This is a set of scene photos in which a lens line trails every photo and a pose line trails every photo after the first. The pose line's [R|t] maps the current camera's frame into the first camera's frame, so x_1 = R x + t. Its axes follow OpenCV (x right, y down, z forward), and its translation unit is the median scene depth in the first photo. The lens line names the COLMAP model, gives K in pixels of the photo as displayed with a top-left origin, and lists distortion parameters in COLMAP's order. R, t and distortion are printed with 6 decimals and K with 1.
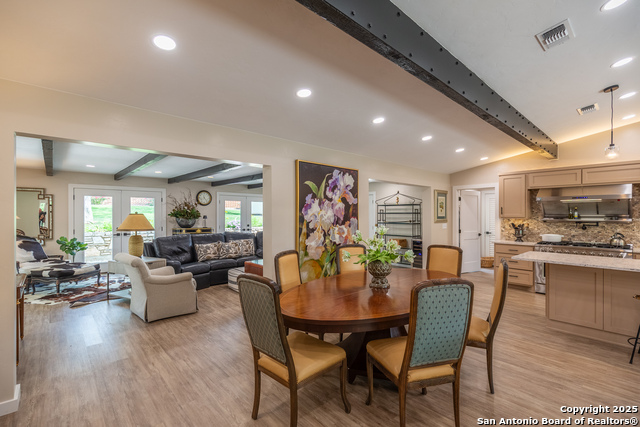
lens RADIAL K [[288.8, 0, 320.0], [0, 288.8, 213.5], [0, 0, 1]] dist [0.001260, -0.000073]
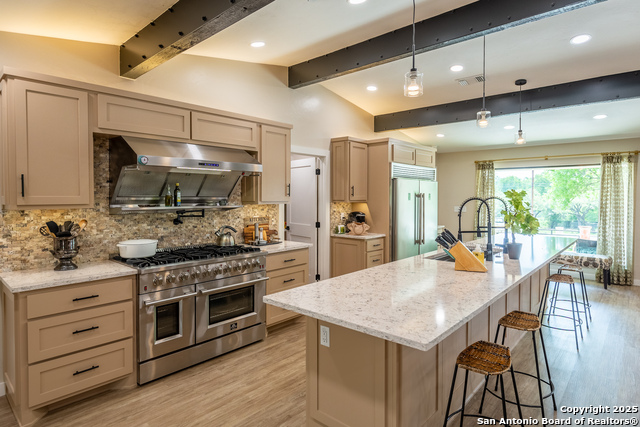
lens RADIAL K [[356.8, 0, 320.6], [0, 356.8, 202.7], [0, 0, 1]] dist [-0.001398, -0.000441]
pose [[-0.098134, -0.019830, 0.994976, 0.192154], [-0.002028, 0.999803, 0.019726, 0.000838], [-0.995171, -0.000082, -0.098155, 0.698347]]
